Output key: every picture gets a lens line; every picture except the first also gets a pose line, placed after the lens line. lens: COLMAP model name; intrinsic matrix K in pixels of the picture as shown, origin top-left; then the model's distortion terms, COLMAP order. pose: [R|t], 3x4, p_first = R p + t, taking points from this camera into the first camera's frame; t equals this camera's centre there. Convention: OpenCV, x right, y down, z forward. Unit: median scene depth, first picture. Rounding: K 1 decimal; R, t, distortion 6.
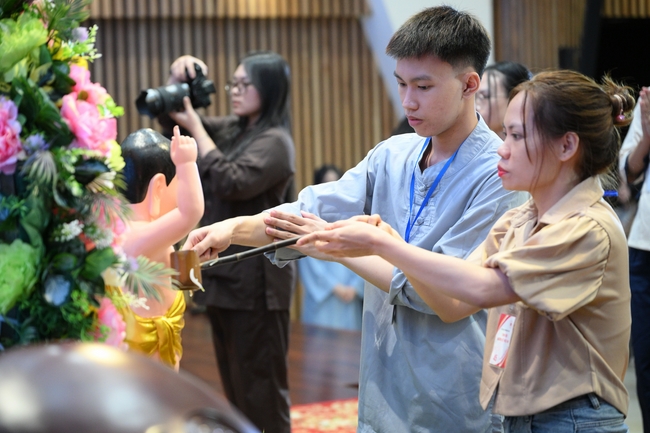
lens RADIAL K [[1801.6, 0, 324.8], [0, 1801.6, 216.6], [0, 0, 1]] dist [0.024922, 0.000000]
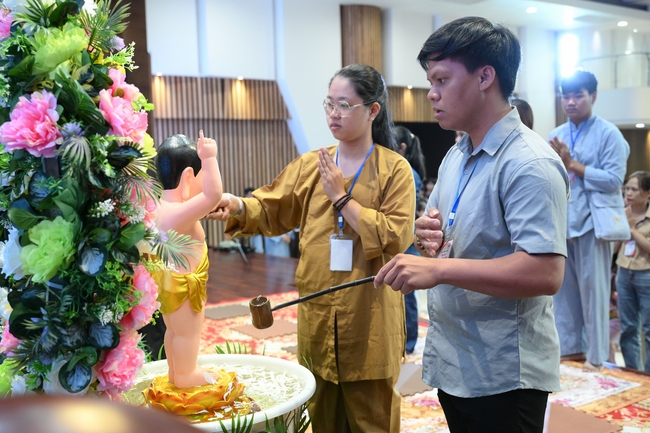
lens RADIAL K [[724.1, 0, 326.0], [0, 724.1, 216.6], [0, 0, 1]] dist [0.001340, 0.000000]
pose [[0.996745, -0.005656, 0.080415, -0.038743], [0.004620, 0.999904, 0.013062, 0.007769], [-0.080481, -0.012648, 0.996676, 0.523463]]
